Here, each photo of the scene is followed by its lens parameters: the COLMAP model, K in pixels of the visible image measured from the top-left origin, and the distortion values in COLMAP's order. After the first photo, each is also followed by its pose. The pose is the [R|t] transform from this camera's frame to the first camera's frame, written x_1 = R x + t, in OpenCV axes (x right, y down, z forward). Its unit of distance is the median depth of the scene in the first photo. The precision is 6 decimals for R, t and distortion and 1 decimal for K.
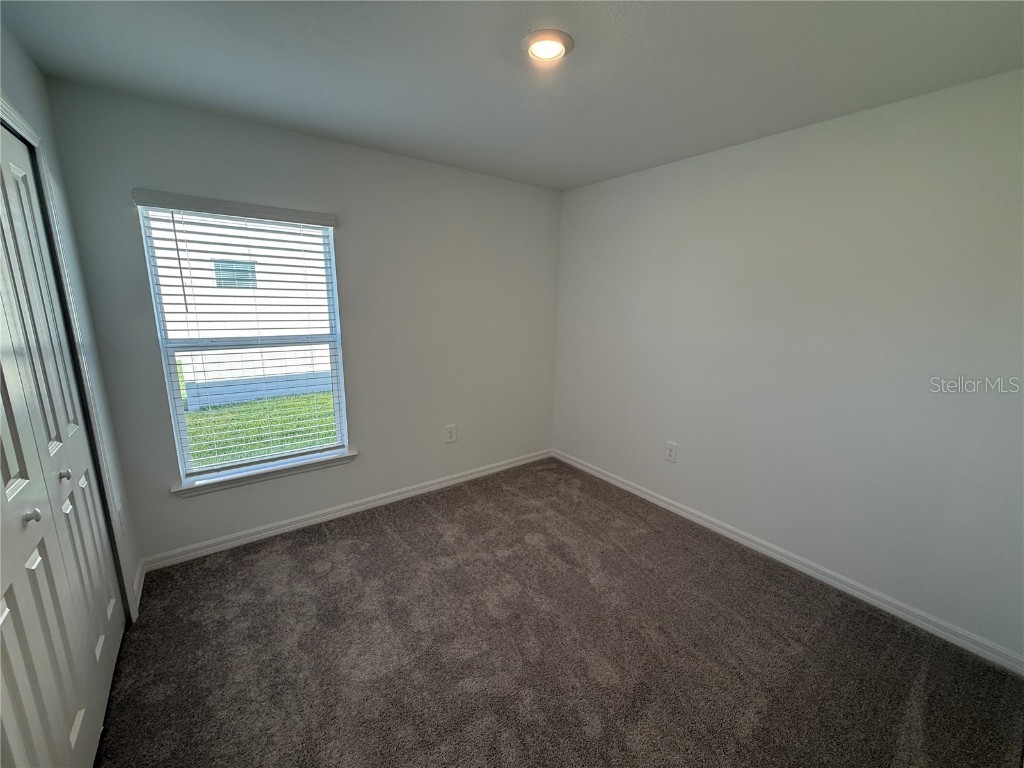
lens RADIAL K [[402.3, 0, 512.8], [0, 402.3, 379.6], [0, 0, 1]] dist [-0.034112, 0.000023]
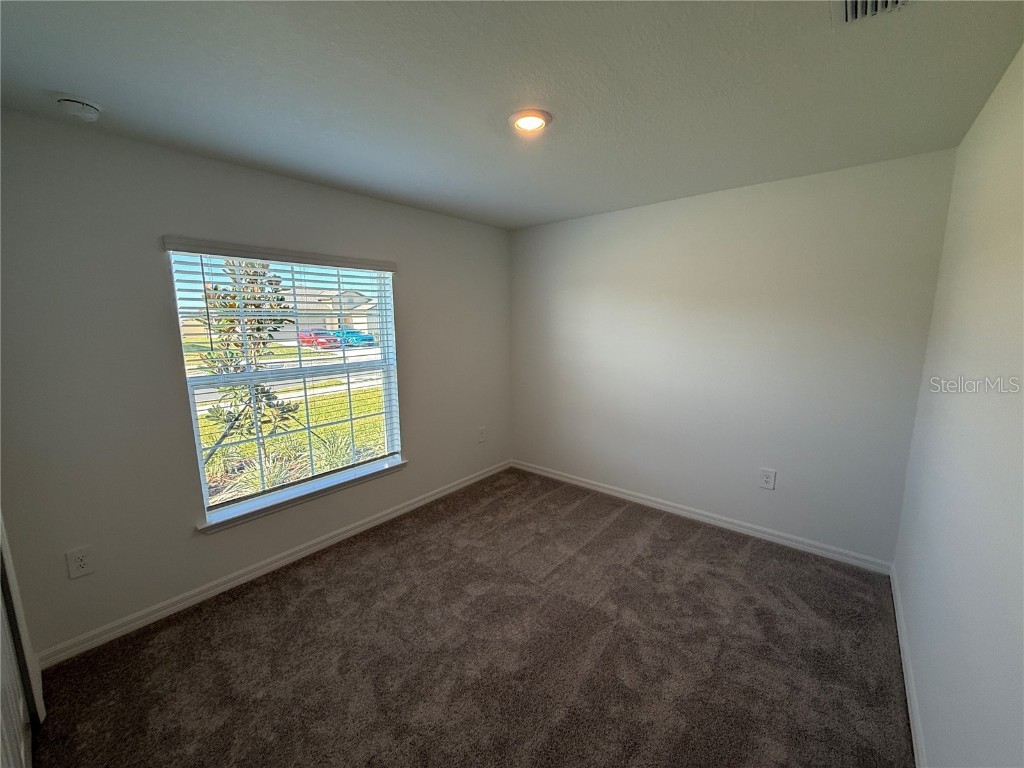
lens RADIAL K [[408.0, 0, 510.0], [0, 408.0, 385.0], [0, 0, 1]] dist [0.001639, 0.000117]
pose [[0.976477, -0.086992, 0.197295, -0.305438], [0.095439, 0.994865, -0.033697, 0.034383], [-0.193350, 0.051734, 0.979765, -0.230088]]
